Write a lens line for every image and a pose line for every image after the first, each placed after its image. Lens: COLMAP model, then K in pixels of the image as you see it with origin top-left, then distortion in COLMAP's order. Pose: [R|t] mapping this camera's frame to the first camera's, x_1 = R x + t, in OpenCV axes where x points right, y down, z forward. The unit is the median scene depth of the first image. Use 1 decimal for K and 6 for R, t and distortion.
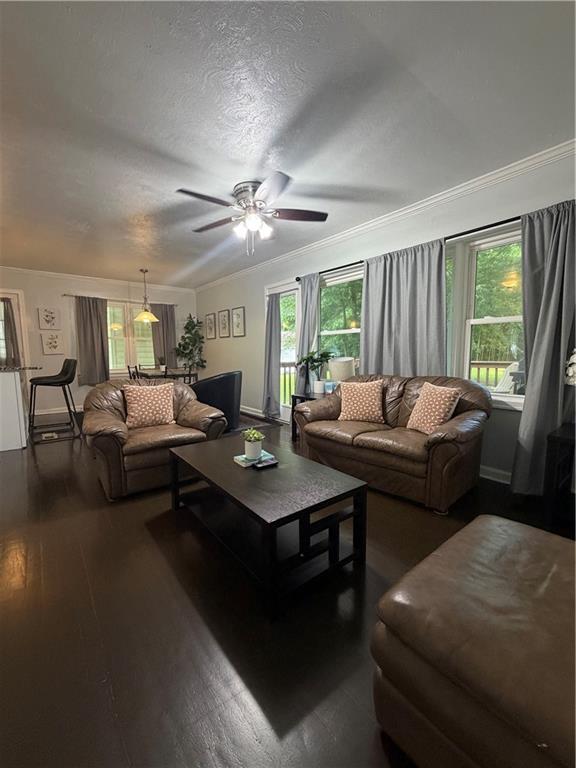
lens RADIAL K [[314.3, 0, 292.5], [0, 314.3, 380.8], [0, 0, 1]] dist [0.001081, -0.000418]
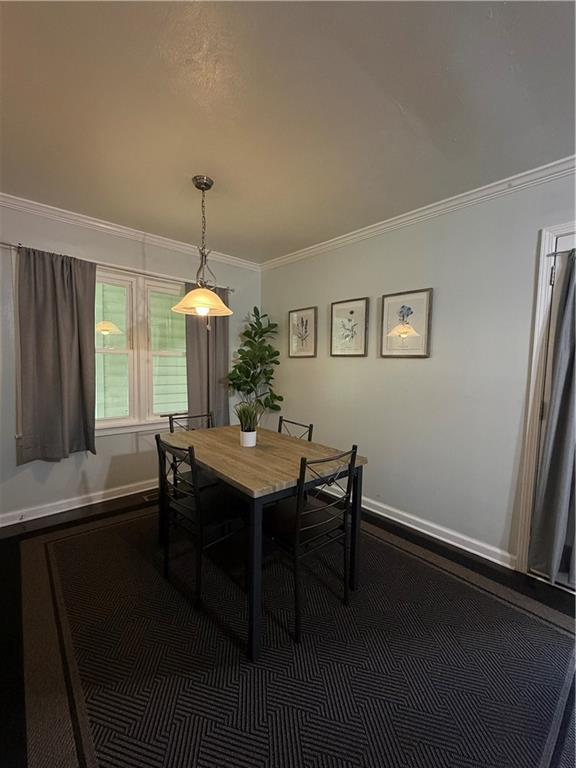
lens RADIAL K [[314.3, 0, 289.1], [0, 314.3, 385.6], [0, 0, 1]] dist [0.001081, -0.000418]
pose [[0.997911, 0.020775, 0.061164, -0.304211], [-0.019831, 0.999675, -0.016008, -0.077931], [-0.061477, 0.014762, 0.997999, 0.484437]]
